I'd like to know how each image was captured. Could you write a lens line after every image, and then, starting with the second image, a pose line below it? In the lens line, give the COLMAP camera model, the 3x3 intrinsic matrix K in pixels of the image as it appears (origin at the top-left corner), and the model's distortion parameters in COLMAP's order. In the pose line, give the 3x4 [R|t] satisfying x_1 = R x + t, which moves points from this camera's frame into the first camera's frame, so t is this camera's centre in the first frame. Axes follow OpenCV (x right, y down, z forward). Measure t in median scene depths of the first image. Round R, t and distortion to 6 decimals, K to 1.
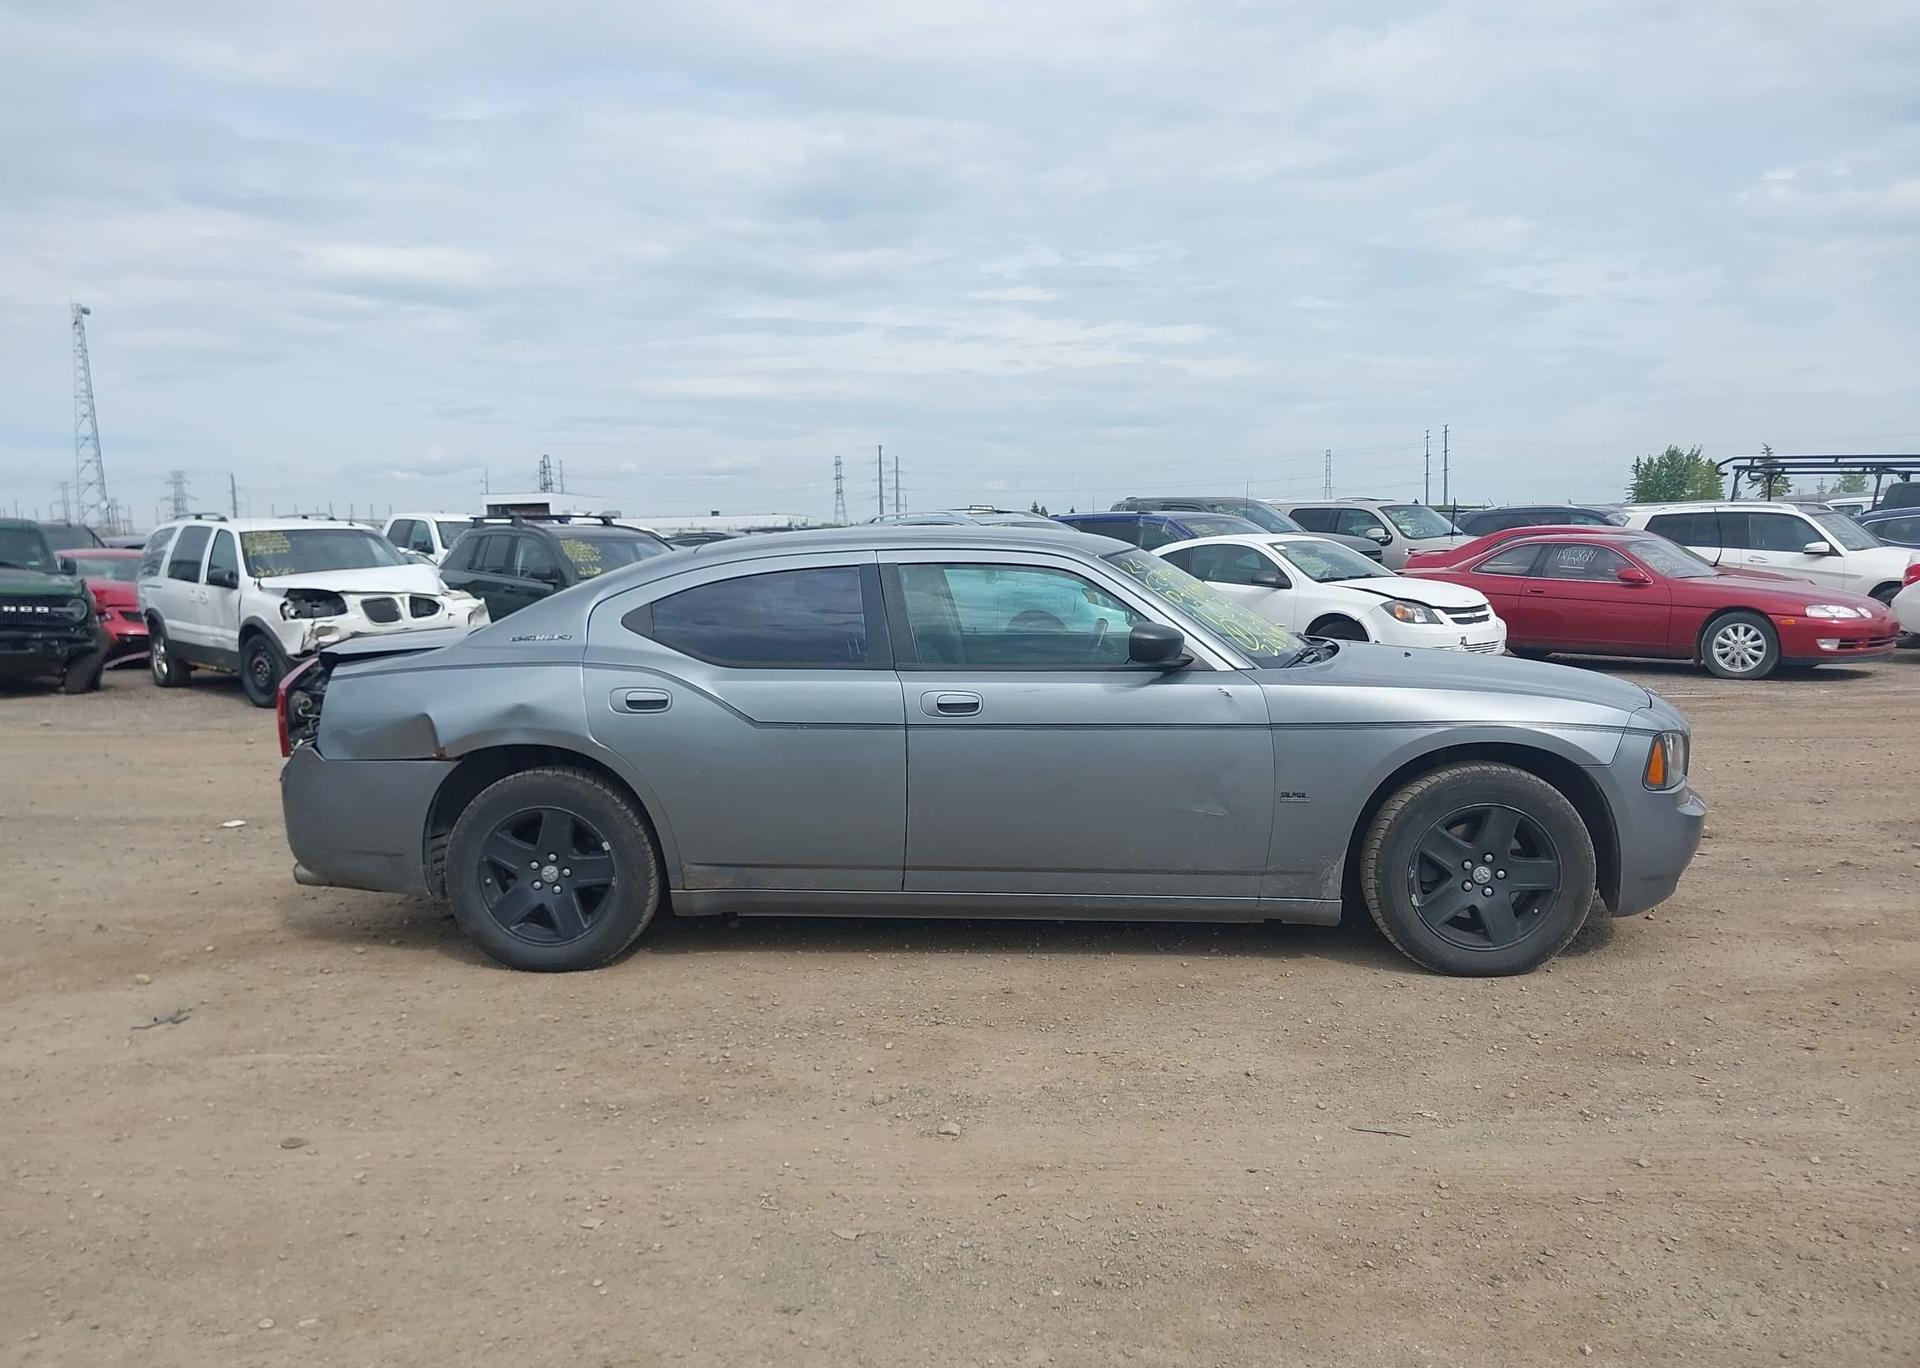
lens RADIAL K [[1543.7, 0, 965.2], [0, 1543.7, 728.4], [0, 0, 1]] dist [0.049950, -0.083312]
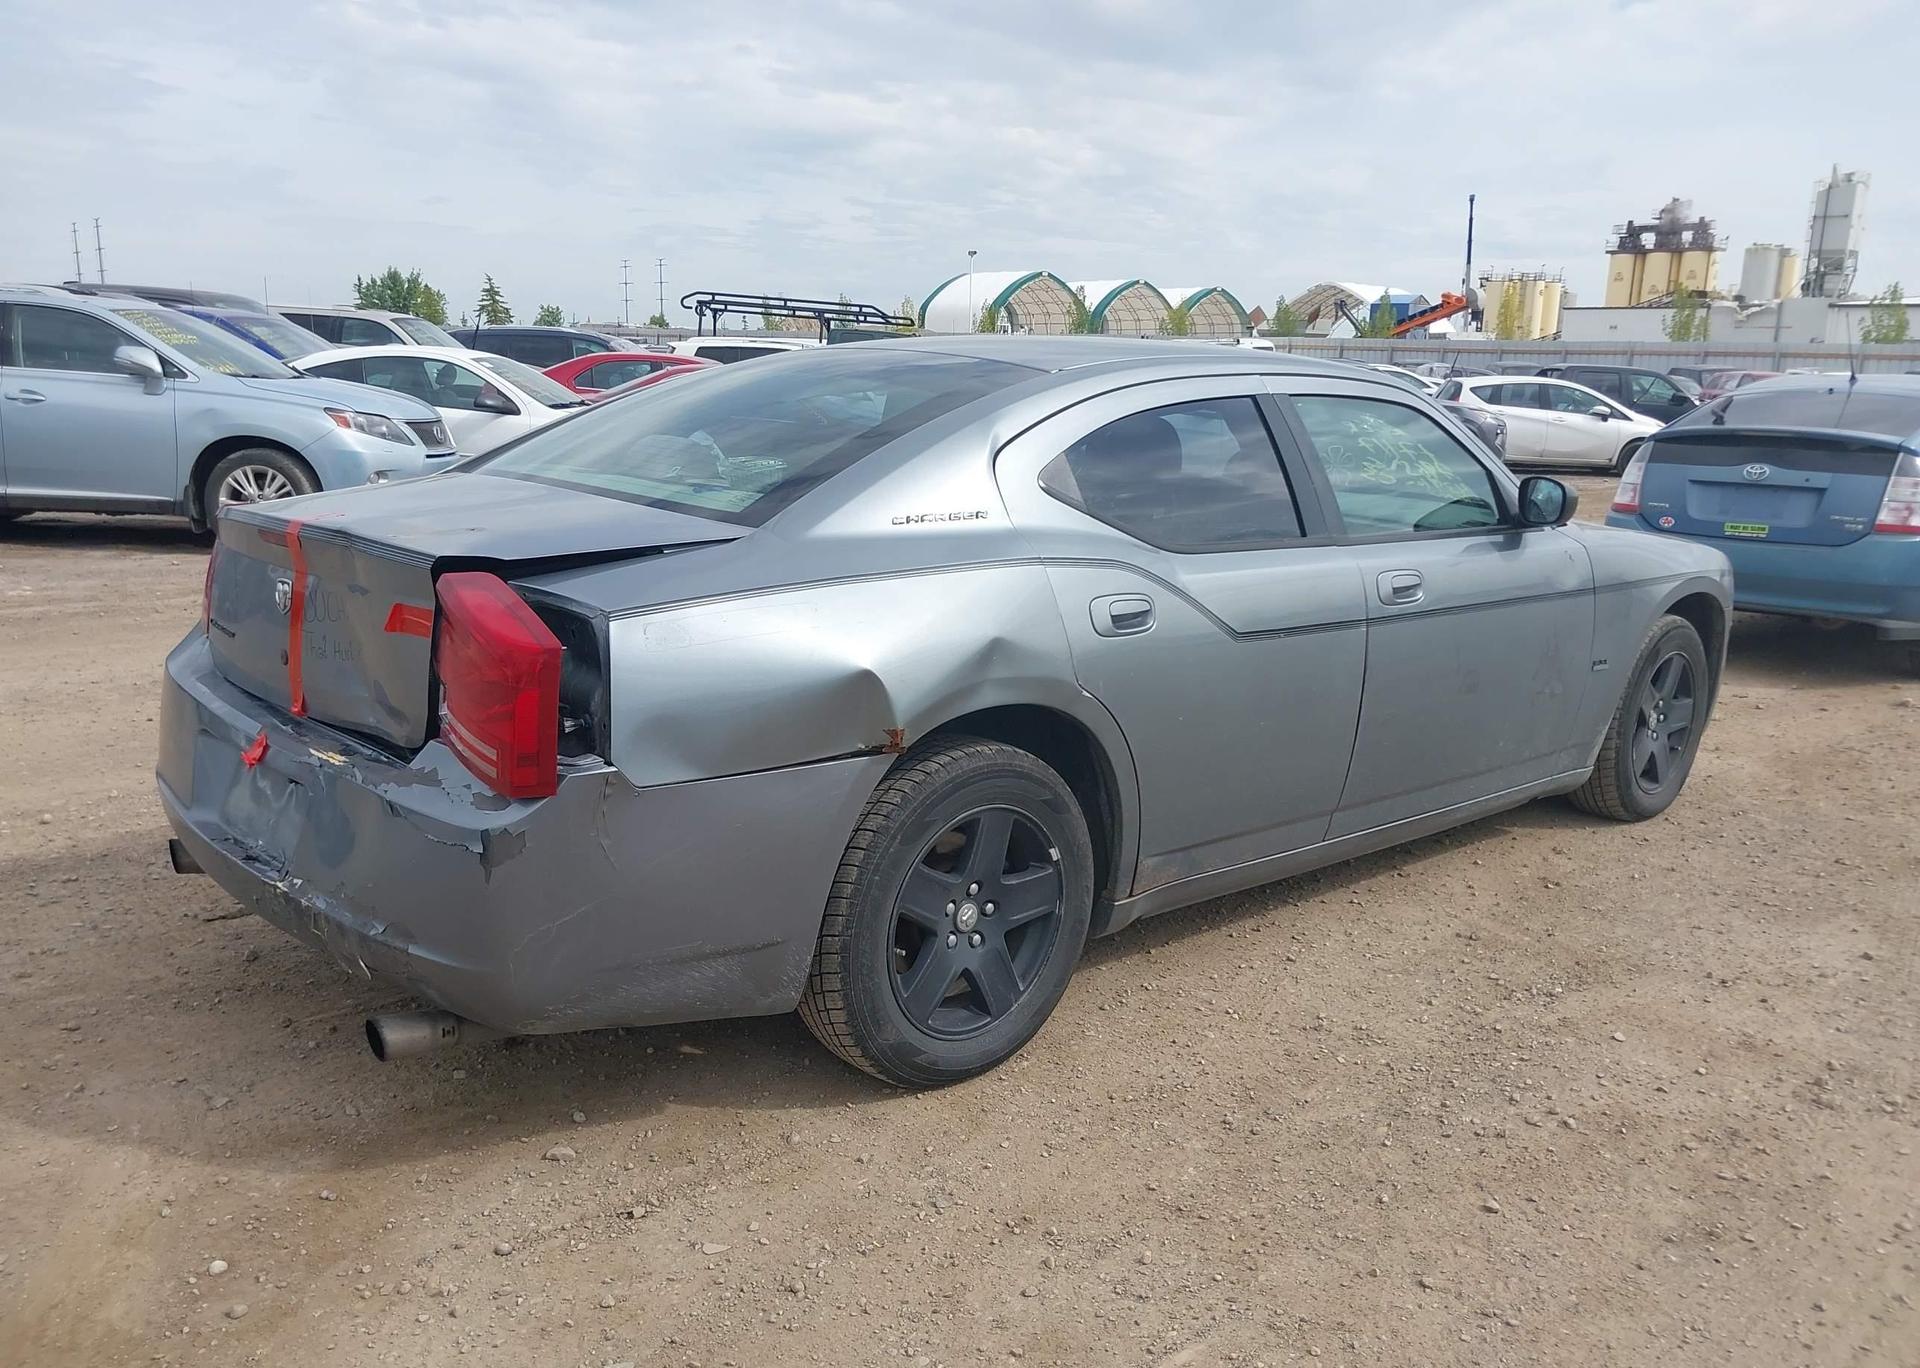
lens RADIAL K [[1539.3, 0, 956.1], [0, 1539.3, 719.5], [0, 0, 1]] dist [0.048147, -0.076383]
pose [[0.667227, -0.125562, 0.734195, -0.271943], [0.045858, 0.990744, 0.127761, -0.022224], [-0.743442, -0.051577, 0.666809, 0.240132]]
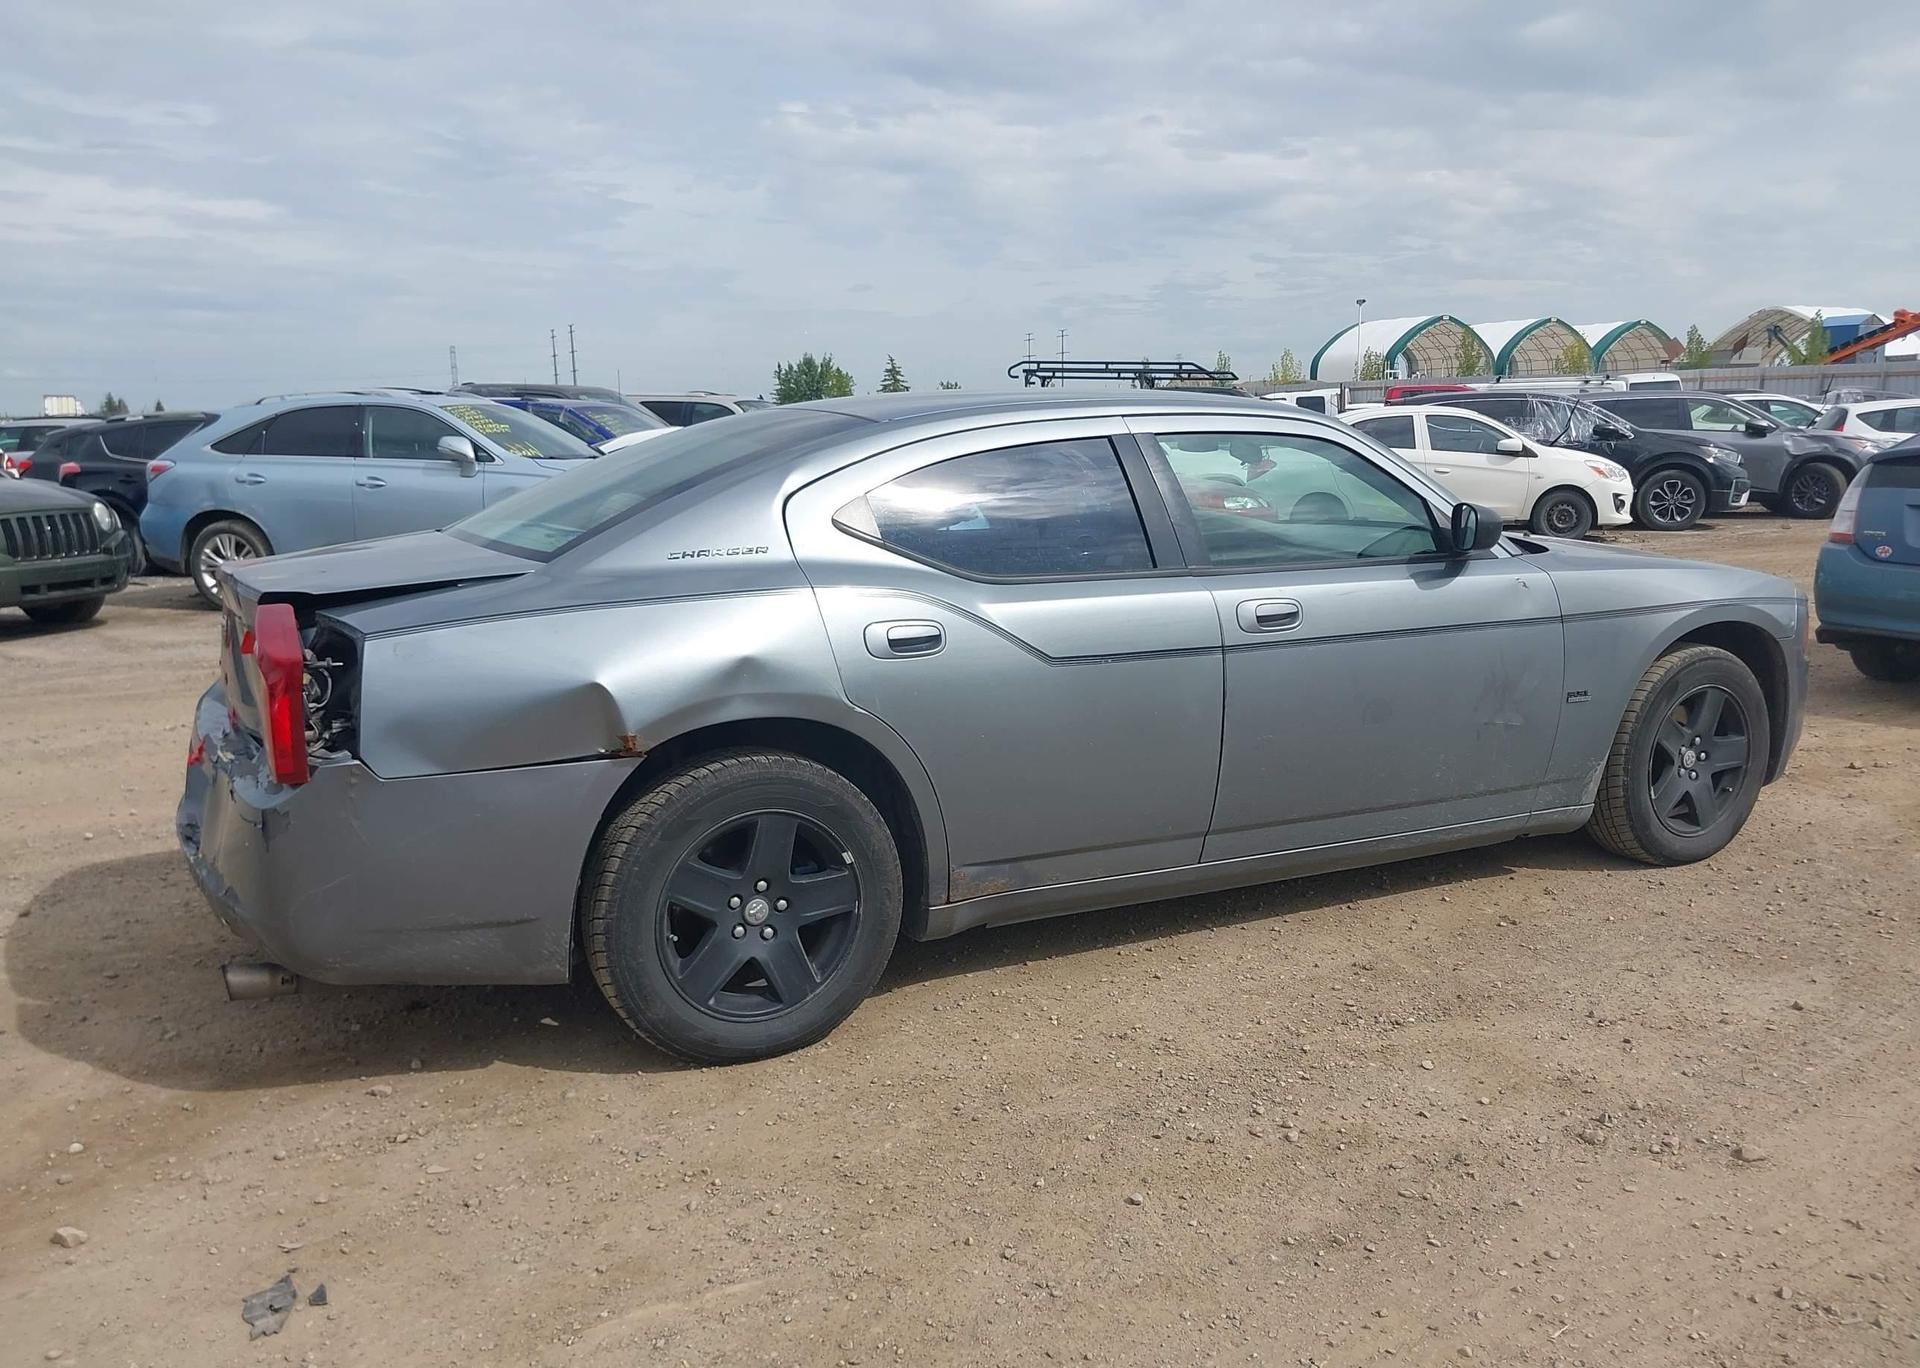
lens RADIAL K [[1543.7, 0, 965.2], [0, 1543.7, 728.4], [0, 0, 1]] dist [0.049950, -0.083312]
pose [[0.841124, -0.096781, 0.532112, -0.209809], [0.064306, 0.994776, 0.079281, -0.011742], [-0.537005, -0.032467, 0.842954, 0.156737]]
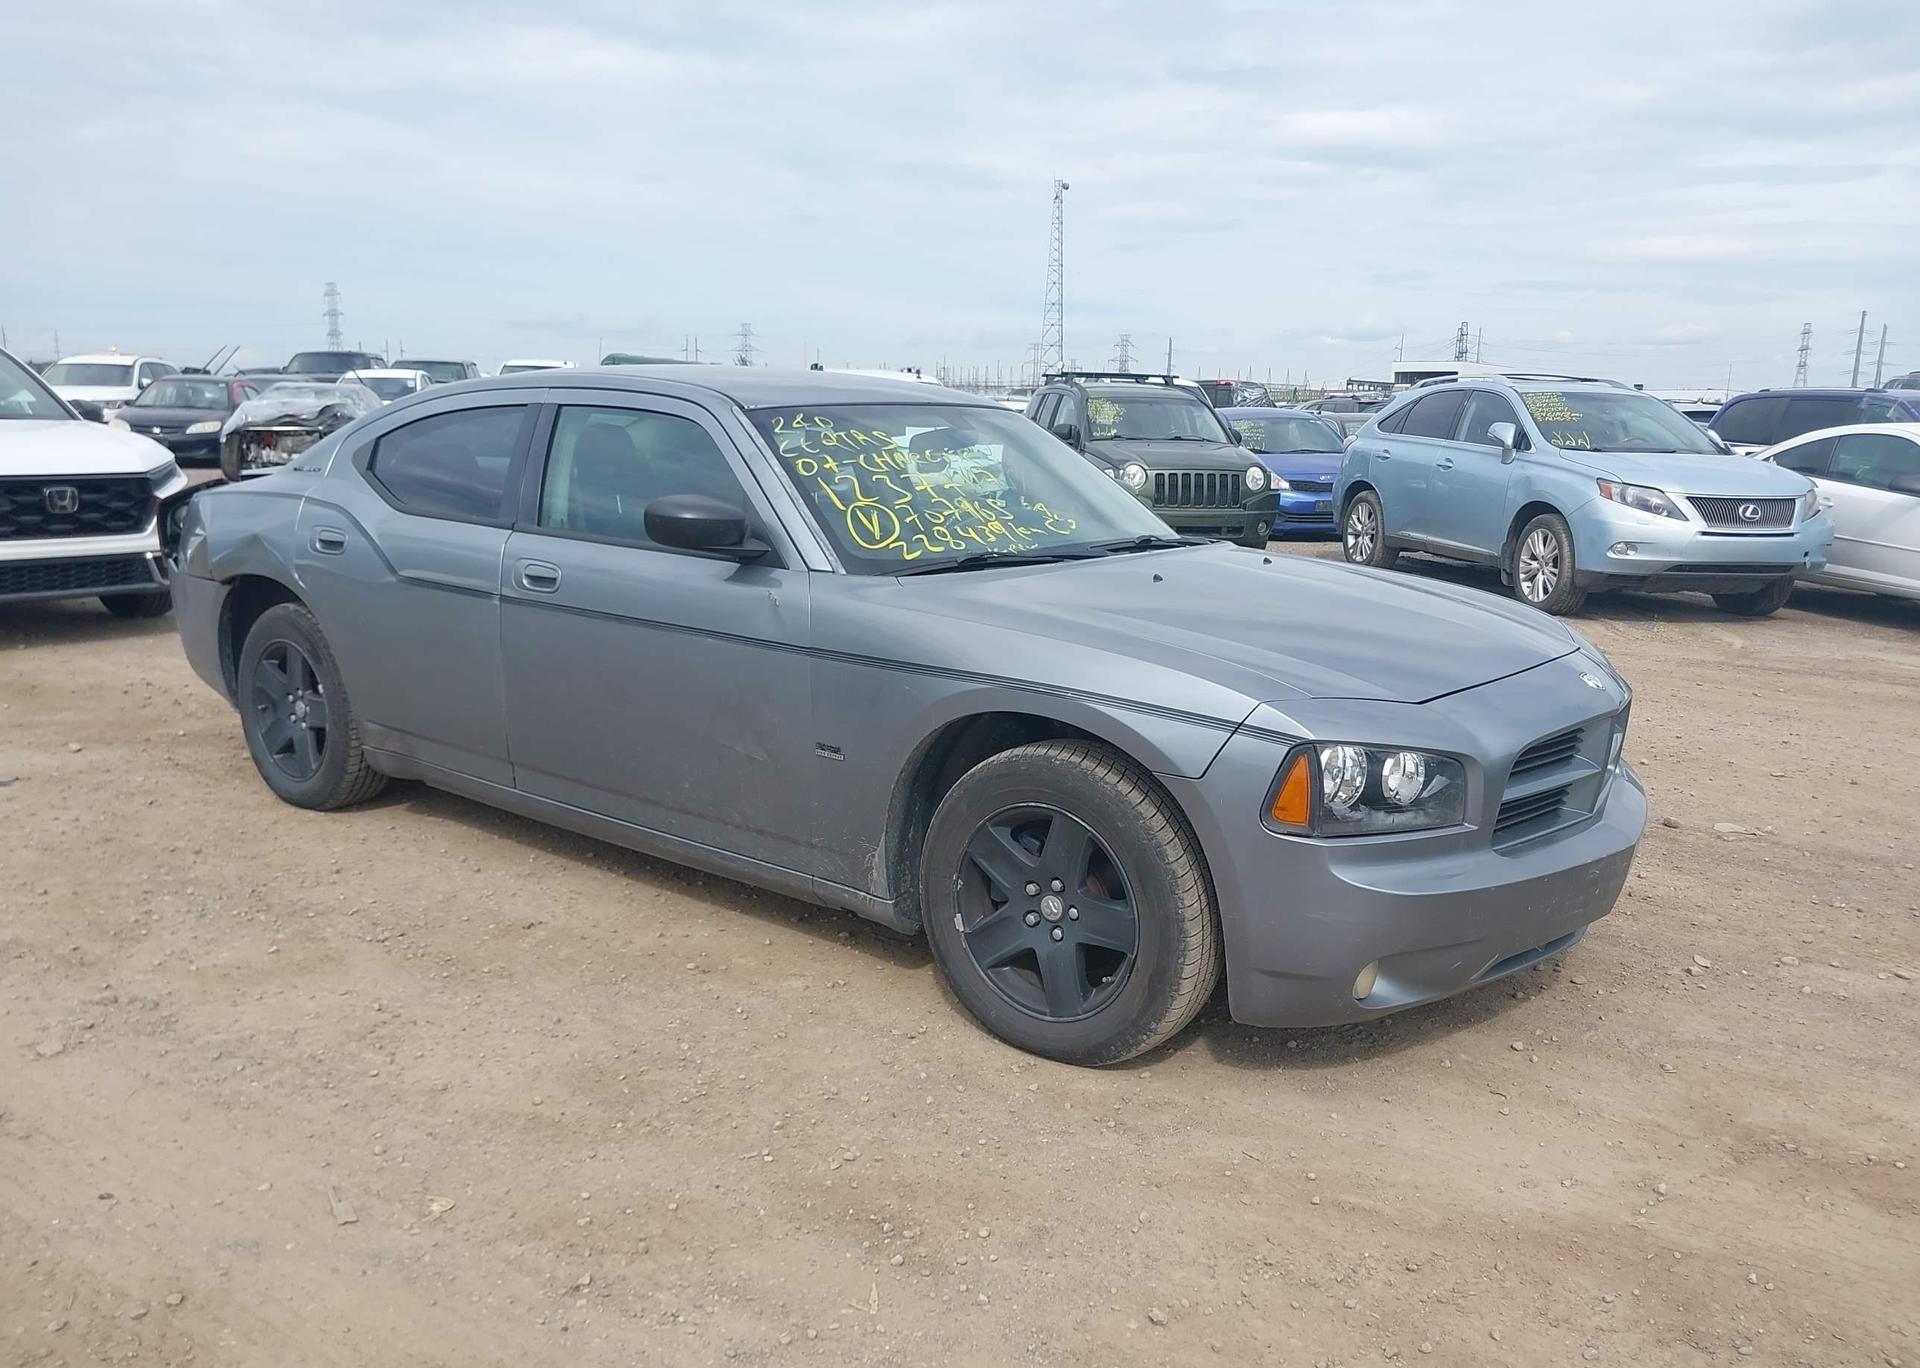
lens RADIAL K [[1539.3, 0, 956.1], [0, 1539.3, 719.5], [0, 0, 1]] dist [0.048147, -0.076383]
pose [[0.829349, 0.149503, -0.538357, 0.240611], [-0.107971, 0.988258, 0.108109, -0.020377], [0.548199, -0.031533, 0.835753, 0.157105]]
